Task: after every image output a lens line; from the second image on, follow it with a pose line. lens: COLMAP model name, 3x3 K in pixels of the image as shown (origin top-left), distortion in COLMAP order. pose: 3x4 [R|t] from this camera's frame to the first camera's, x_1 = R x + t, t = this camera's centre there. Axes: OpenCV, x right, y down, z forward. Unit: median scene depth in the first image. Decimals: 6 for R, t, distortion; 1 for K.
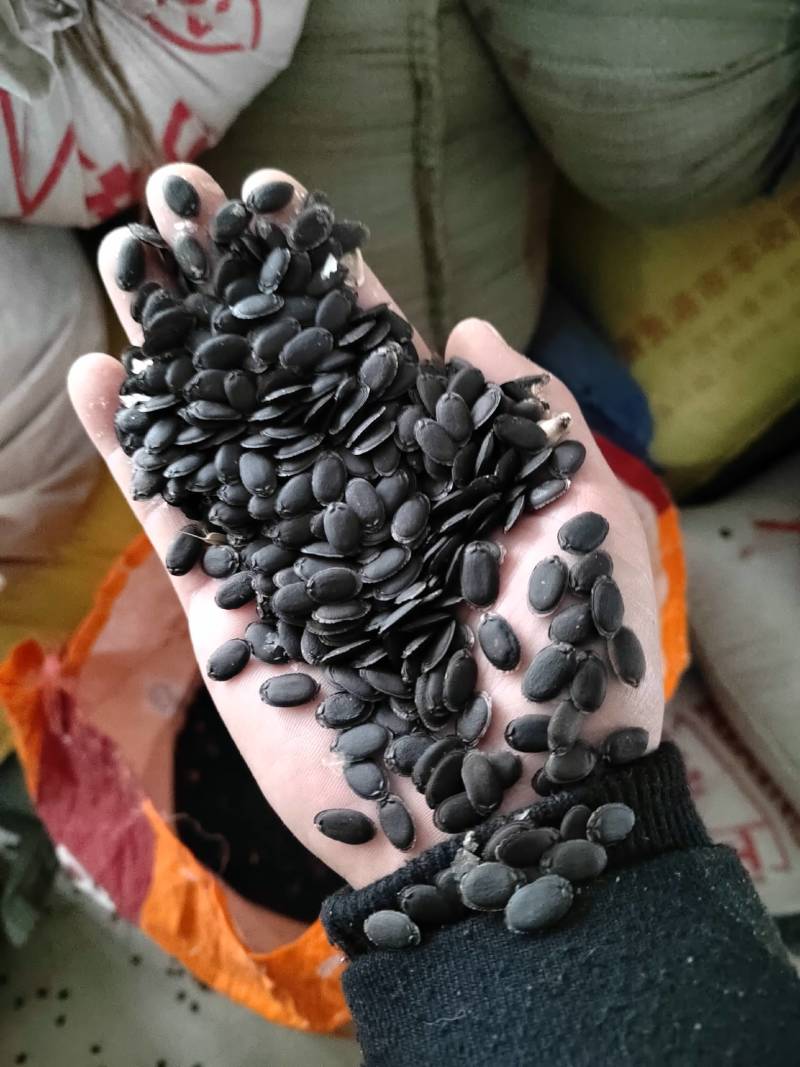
lens RADIAL K [[696.3, 0, 393.6], [0, 696.3, 531.2], [0, 0, 1]] dist [0.035513, -0.046993]
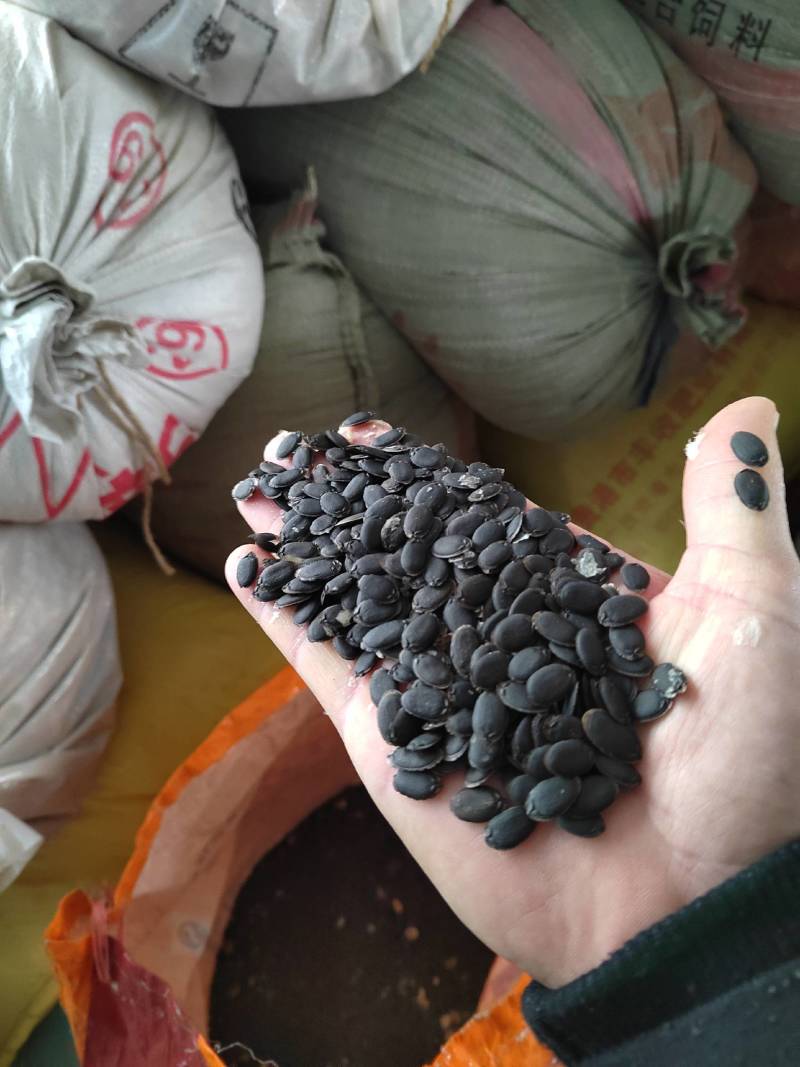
lens RADIAL K [[743.2, 0, 400.2], [0, 743.2, 516.9], [0, 0, 1]] dist [-0.034434, -0.001557]
pose [[0.986982, -0.151230, 0.054727, 0.004406], [0.160372, 0.951052, -0.264162, -0.016540], [-0.012099, 0.269500, 0.962924, -0.235336]]
